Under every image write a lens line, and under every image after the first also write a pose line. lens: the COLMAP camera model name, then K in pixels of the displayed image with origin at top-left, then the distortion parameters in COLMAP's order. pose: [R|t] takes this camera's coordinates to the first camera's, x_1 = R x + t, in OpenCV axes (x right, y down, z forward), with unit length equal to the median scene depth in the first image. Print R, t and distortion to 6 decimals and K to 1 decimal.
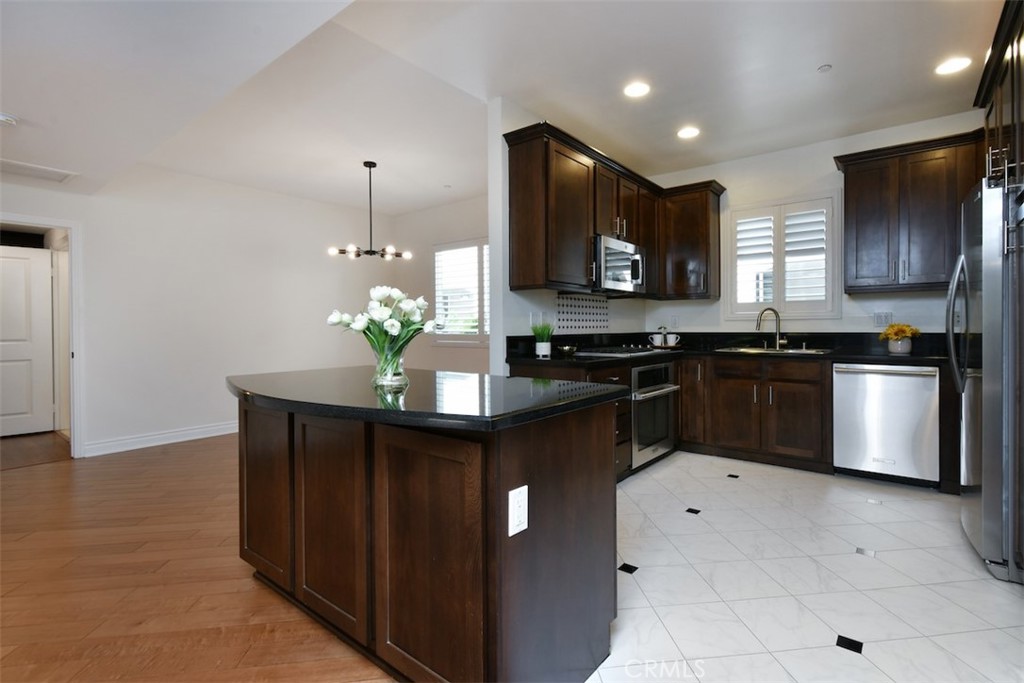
lens RADIAL K [[474.5, 0, 512.0], [0, 474.5, 341.5], [0, 0, 1]] dist [0.000335, 0.000060]
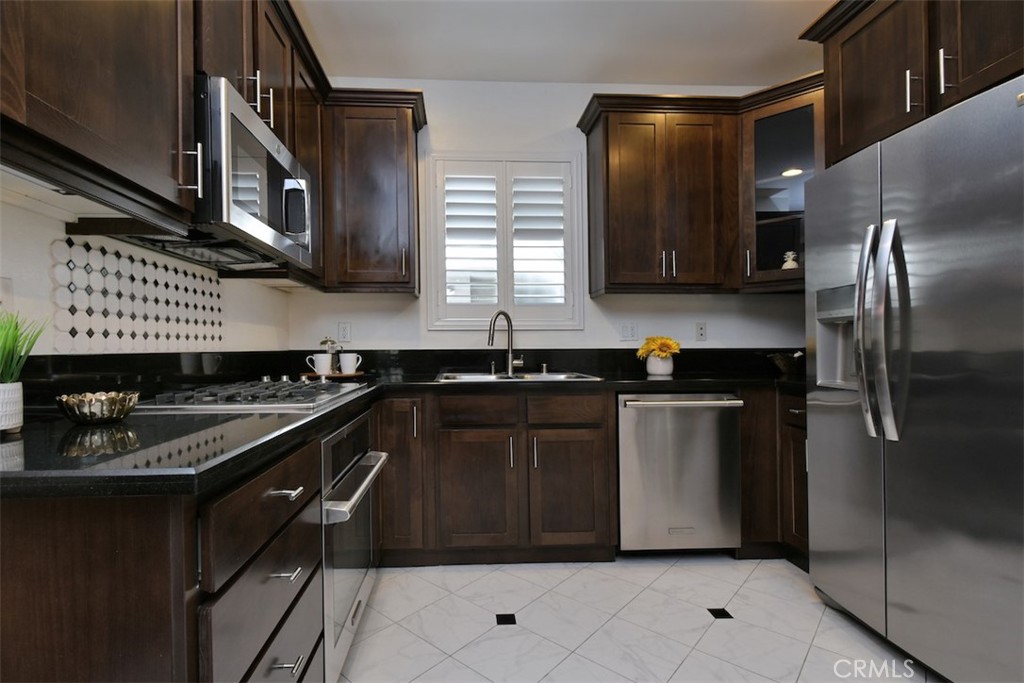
lens RADIAL K [[503.8, 0, 508.5], [0, 503.8, 352.8], [0, 0, 1]] dist [0.000336, 0.000358]
pose [[0.716738, -0.005619, 0.697320, 0.068599], [0.020678, 0.999699, -0.013199, -0.004869], [-0.697036, 0.023879, 0.716638, 0.512684]]
